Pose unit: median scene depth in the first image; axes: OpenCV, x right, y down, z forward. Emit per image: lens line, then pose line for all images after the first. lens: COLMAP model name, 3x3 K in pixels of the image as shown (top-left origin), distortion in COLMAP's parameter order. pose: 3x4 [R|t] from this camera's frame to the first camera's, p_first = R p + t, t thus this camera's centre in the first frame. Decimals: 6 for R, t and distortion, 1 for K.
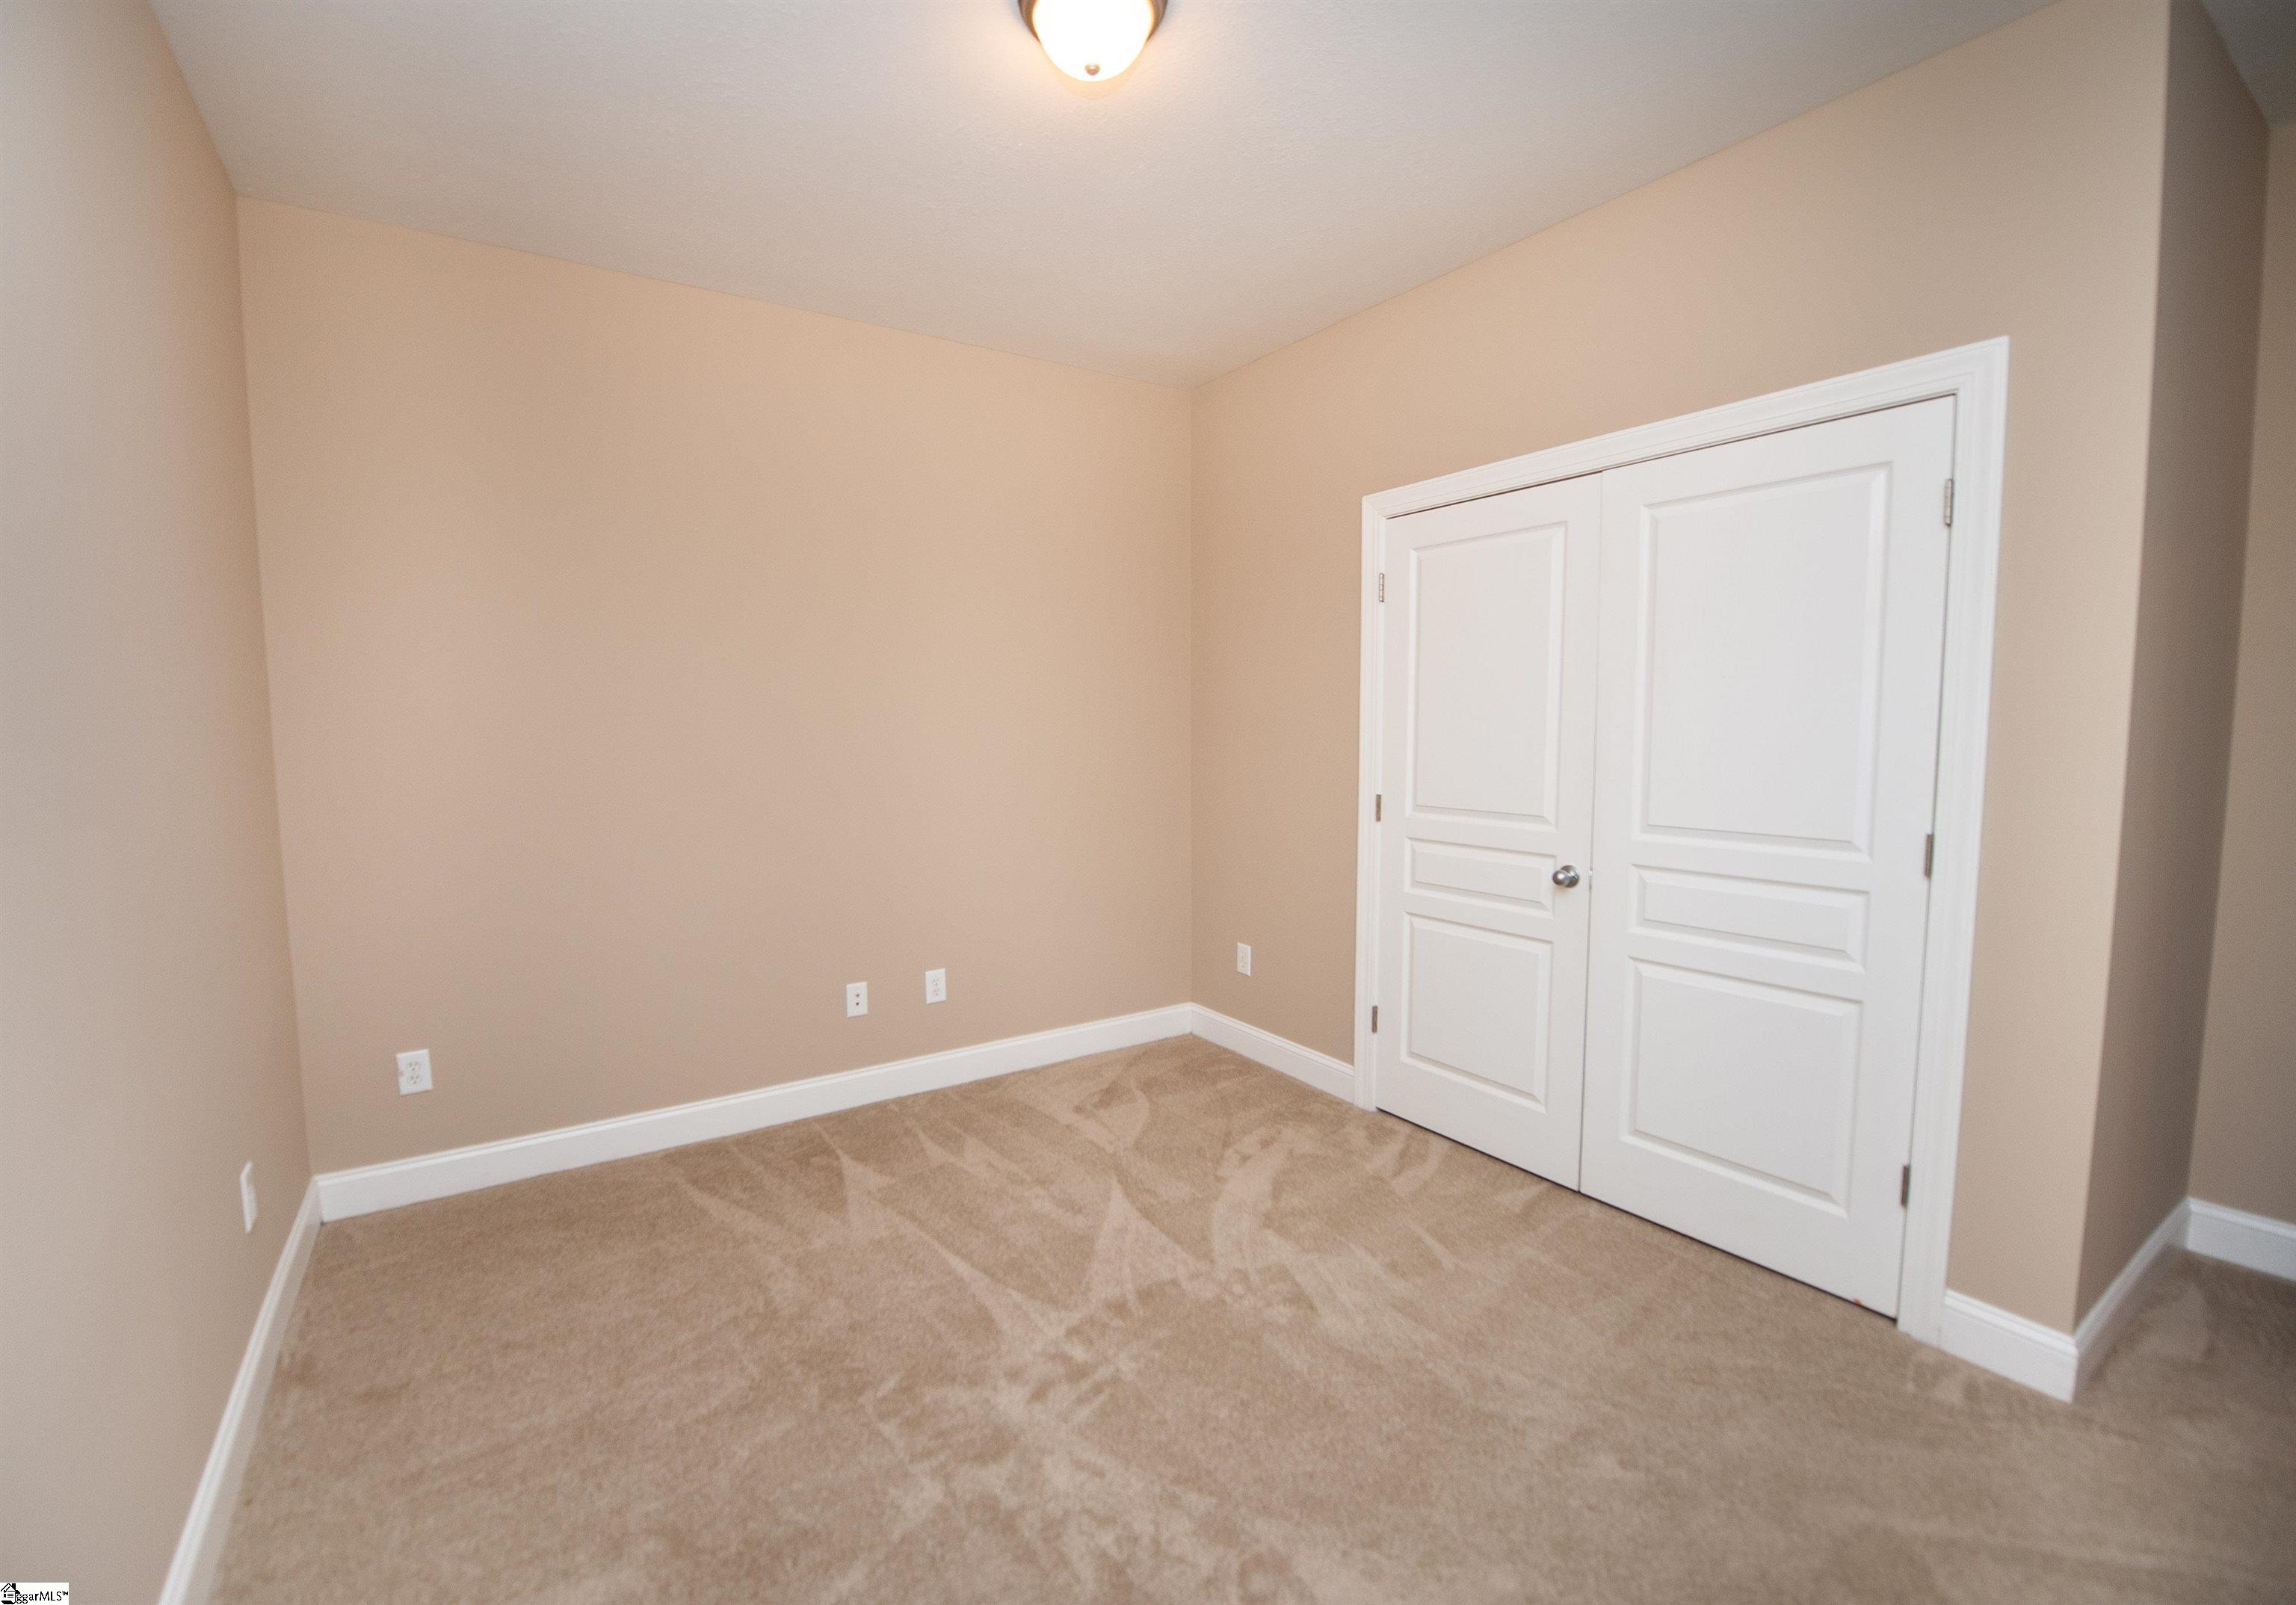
lens RADIAL K [[946.2, 0, 1148.0], [0, 946.2, 802.5], [0, 0, 1]] dist [-0.048859, -0.000519]
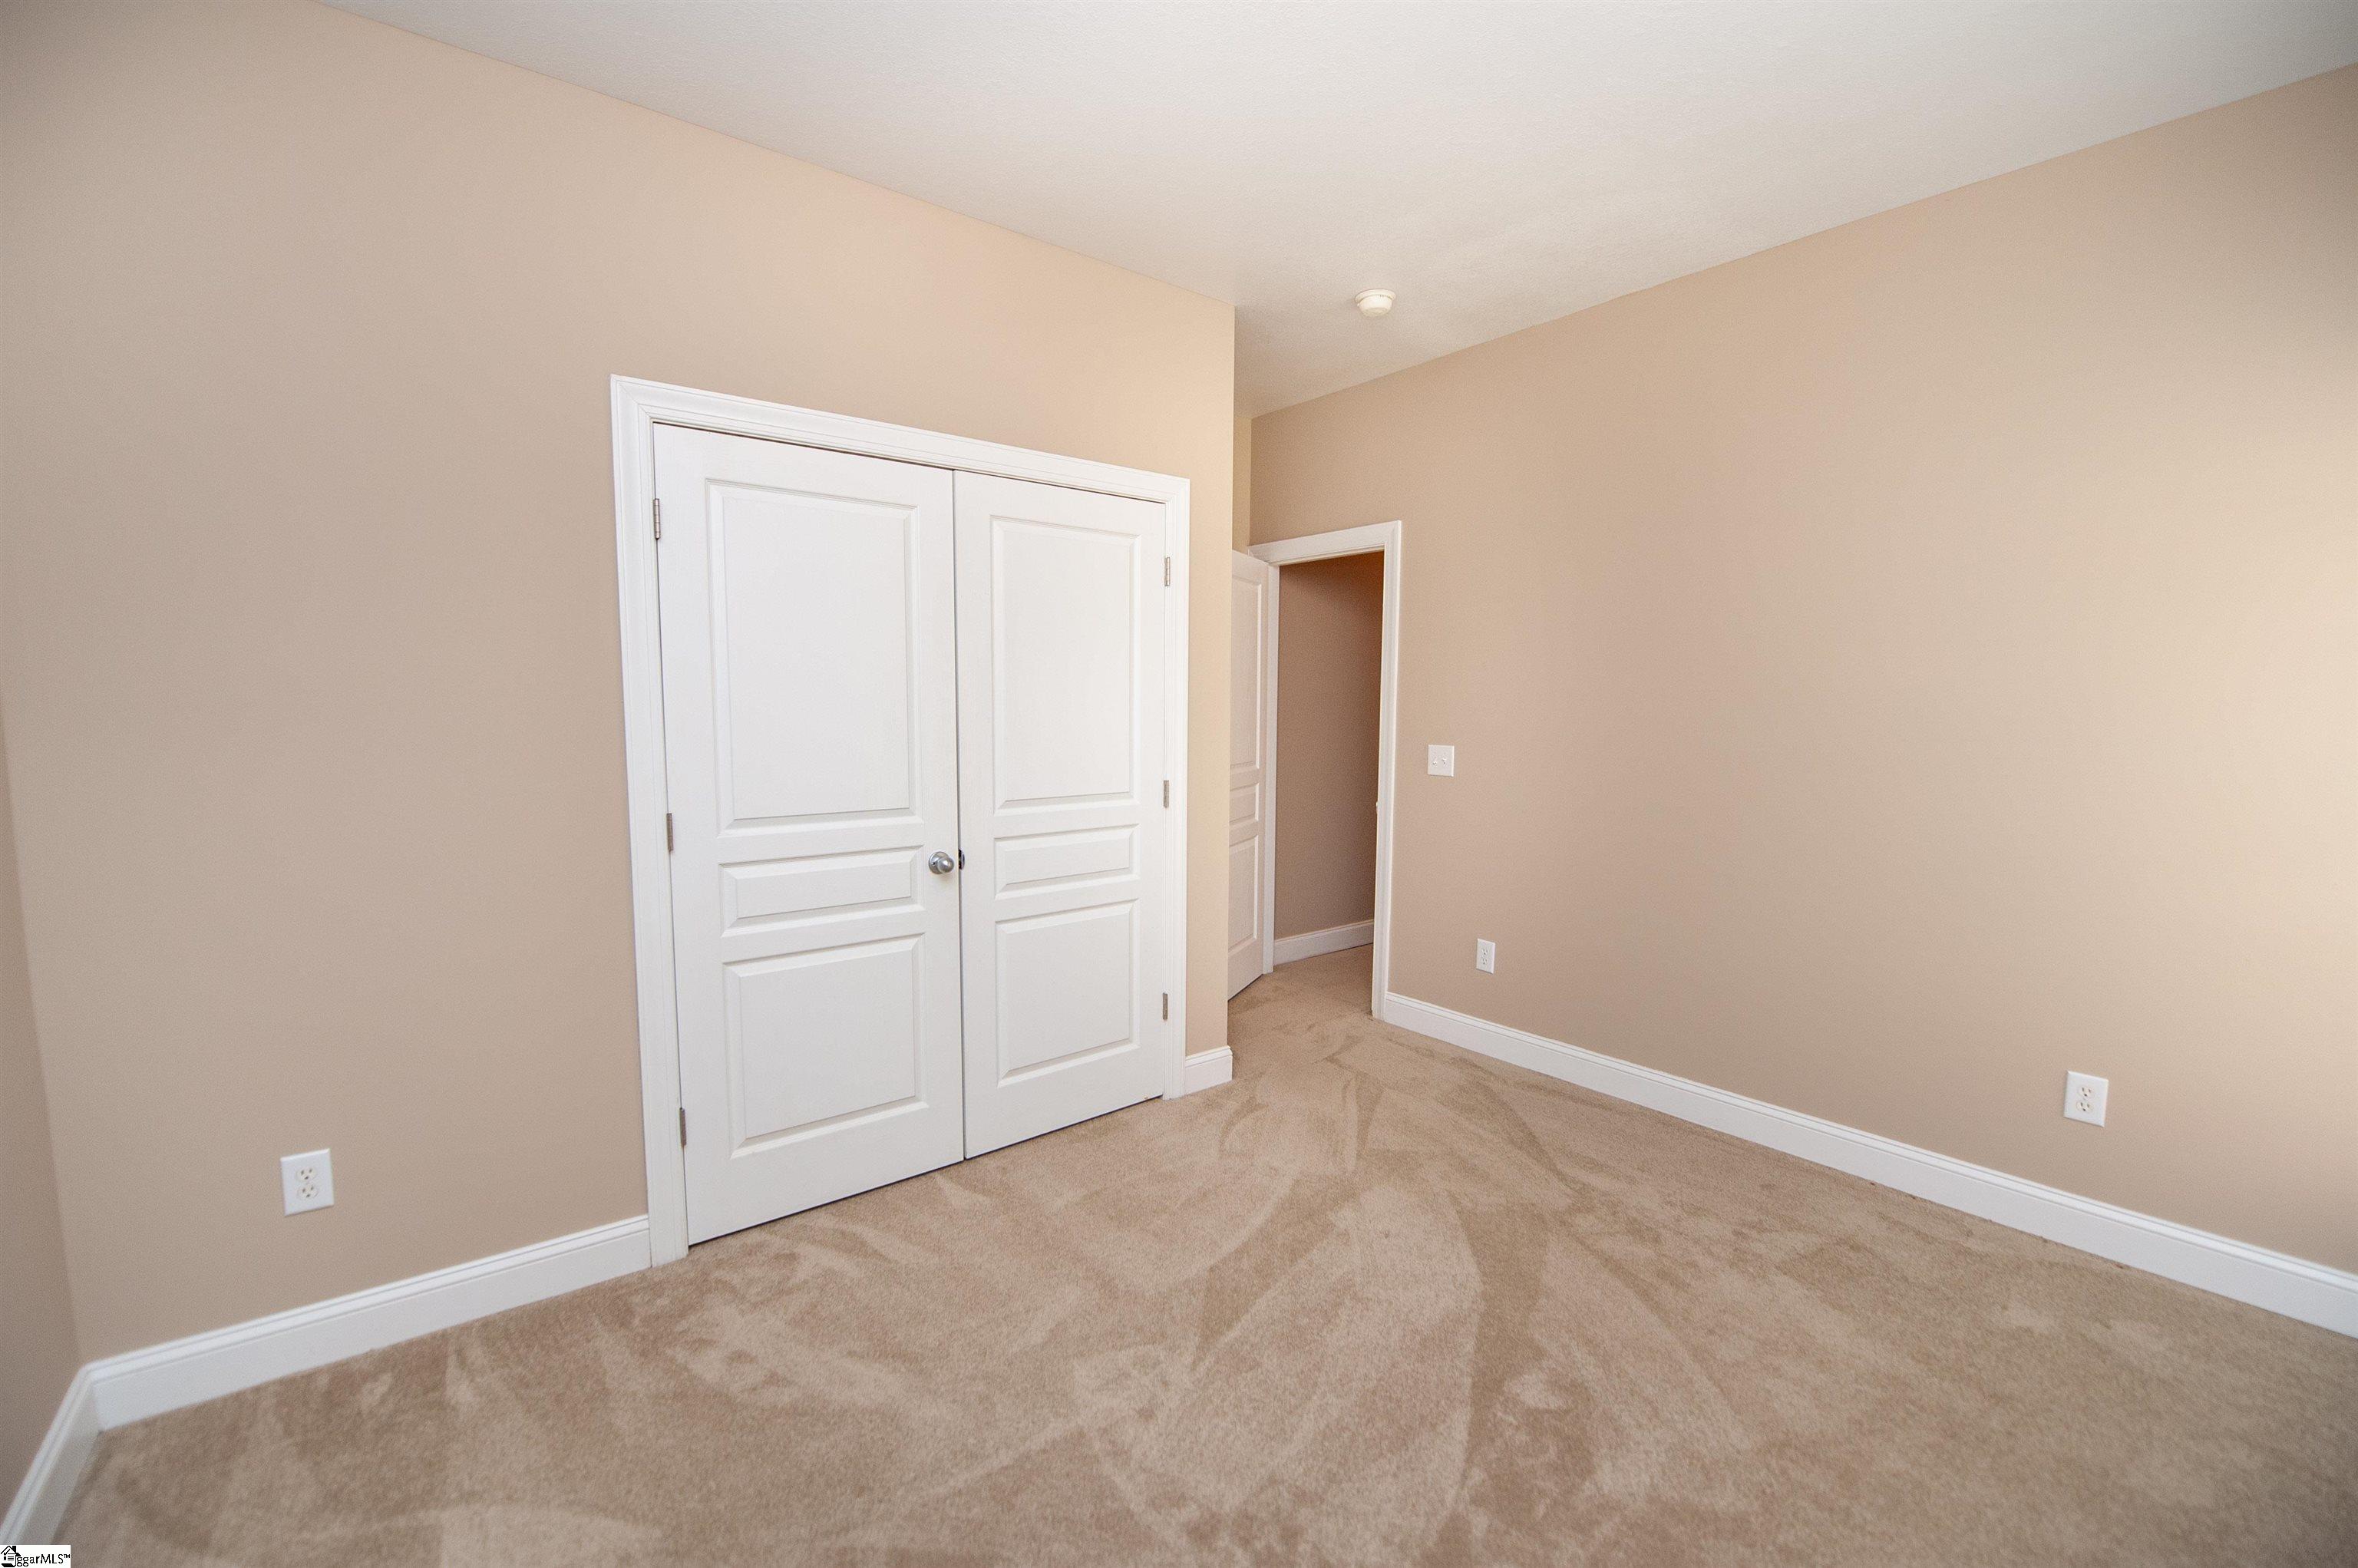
lens RADIAL K [[955.9, 0, 1189.1], [0, 955.9, 789.4], [0, 0, 1]] dist [-0.013419, -0.007857]
pose [[-0.044183, -0.074275, 0.996258, -0.253557], [0.081576, 0.993634, 0.077698, -0.025393], [-0.995687, 0.084703, -0.037843, 0.331463]]
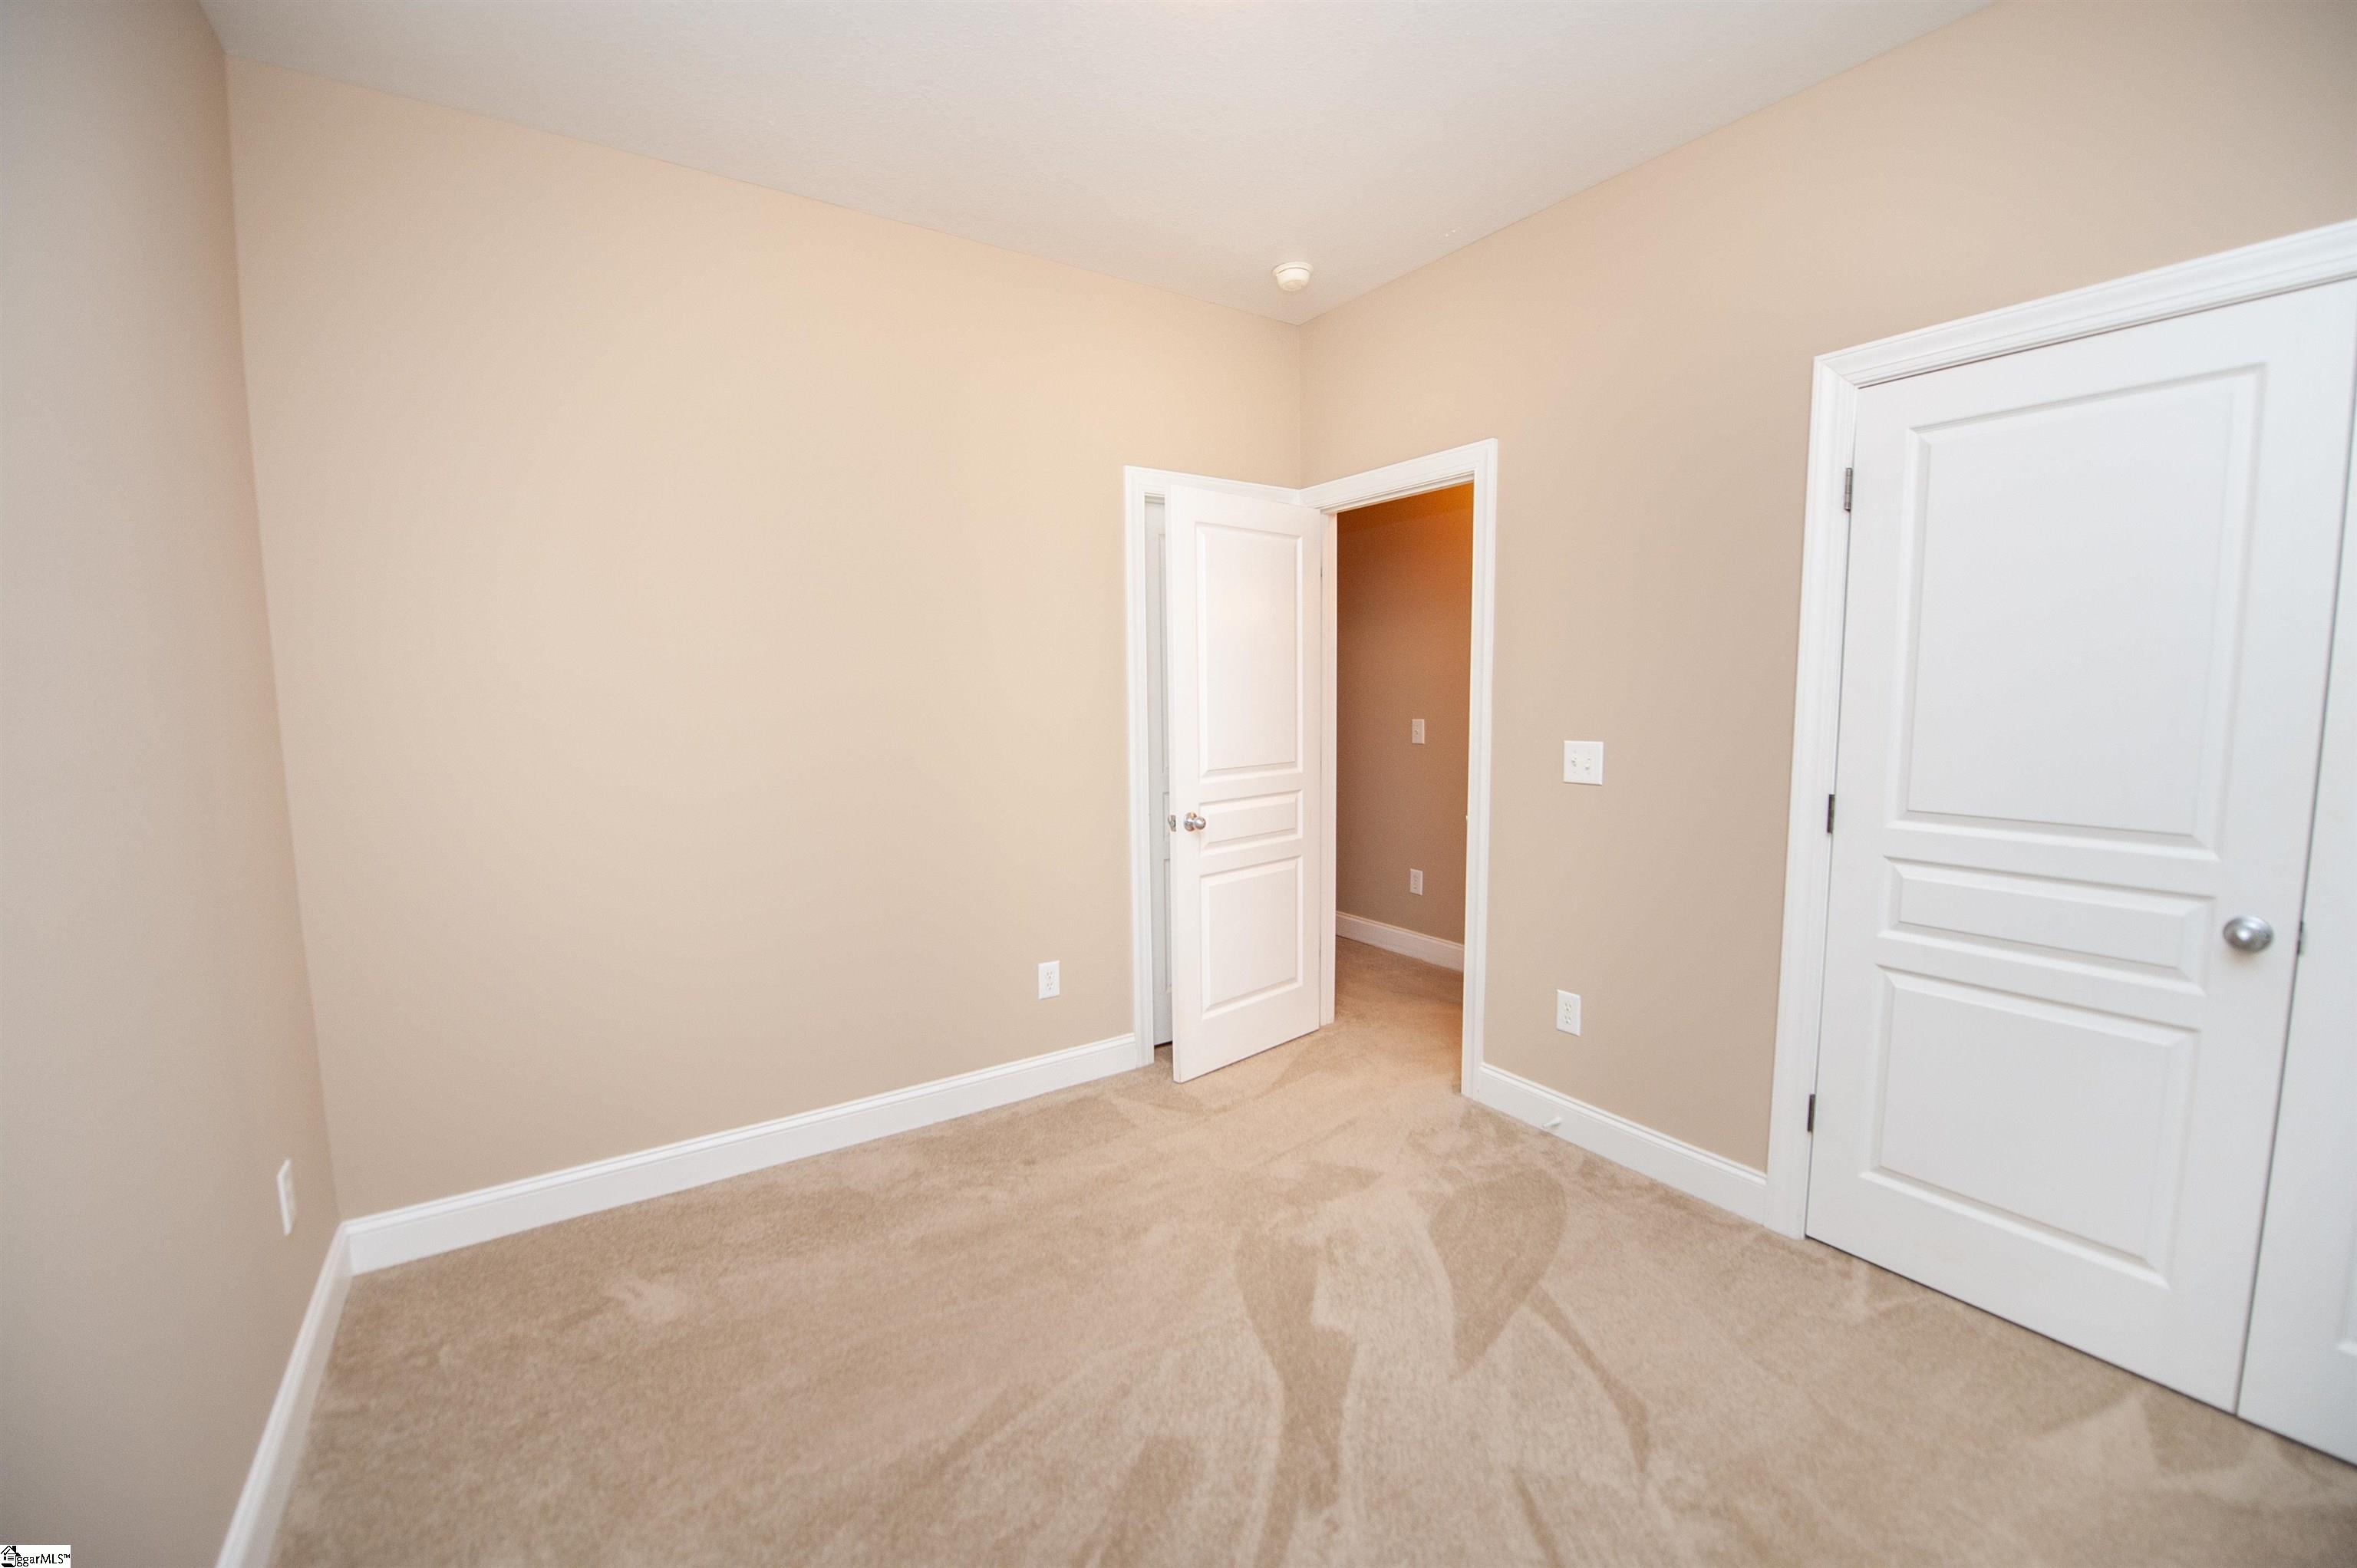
lens RADIAL K [[955.5, 0, 1188.6], [0, 955.5, 789.4], [0, 0, 1]] dist [-0.013419, -0.007857]
pose [[0.999565, 0.005151, -0.029035, -0.109127], [-0.004553, 0.999777, 0.020609, -0.011953], [0.029134, -0.020468, 0.999366, 0.153297]]
